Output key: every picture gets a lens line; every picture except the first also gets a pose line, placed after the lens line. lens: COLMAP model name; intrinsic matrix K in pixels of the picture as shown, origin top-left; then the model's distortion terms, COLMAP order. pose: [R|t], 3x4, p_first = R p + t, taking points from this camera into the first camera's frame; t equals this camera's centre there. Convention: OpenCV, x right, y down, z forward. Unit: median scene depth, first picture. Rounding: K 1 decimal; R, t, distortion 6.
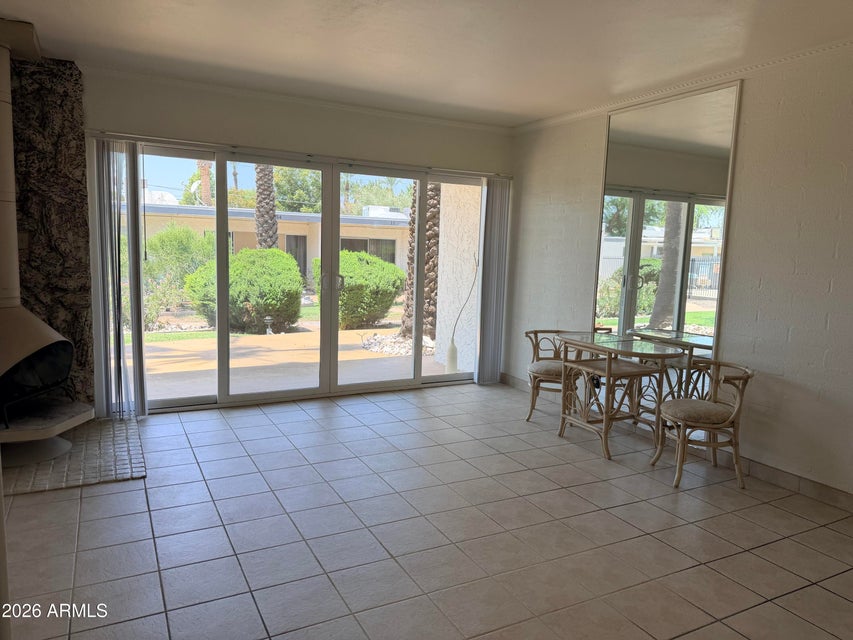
lens RADIAL K [[608.5, 0, 421.7], [0, 608.5, 317.8], [0, 0, 1]] dist [0.145722, -0.181026]
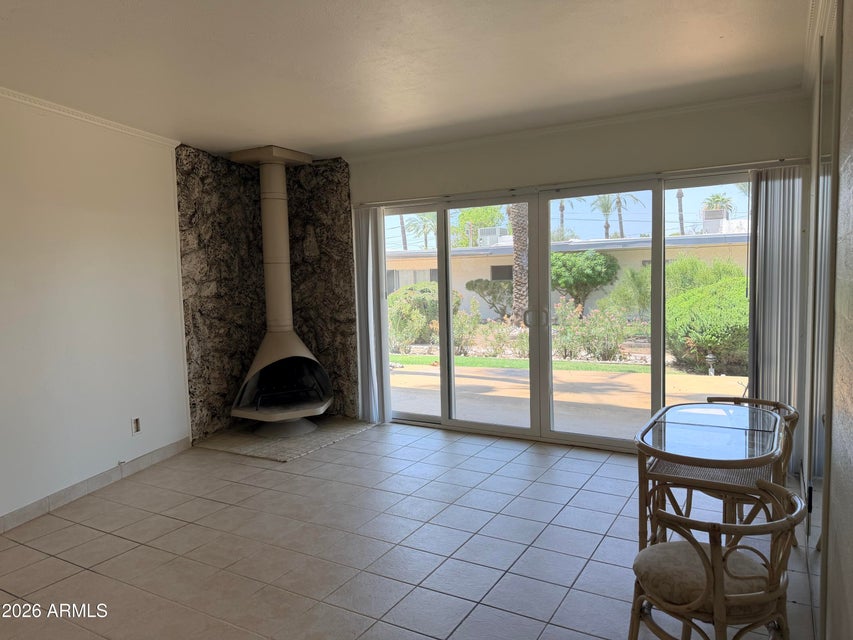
lens RADIAL K [[608.5, 0, 421.7], [0, 608.5, 317.8], [0, 0, 1]] dist [0.145722, -0.181026]
pose [[0.526594, 0.015416, -0.849977, 0.634202], [-0.056536, 0.998257, -0.016921, -0.036656], [0.848235, 0.056964, 0.526548, 0.406305]]
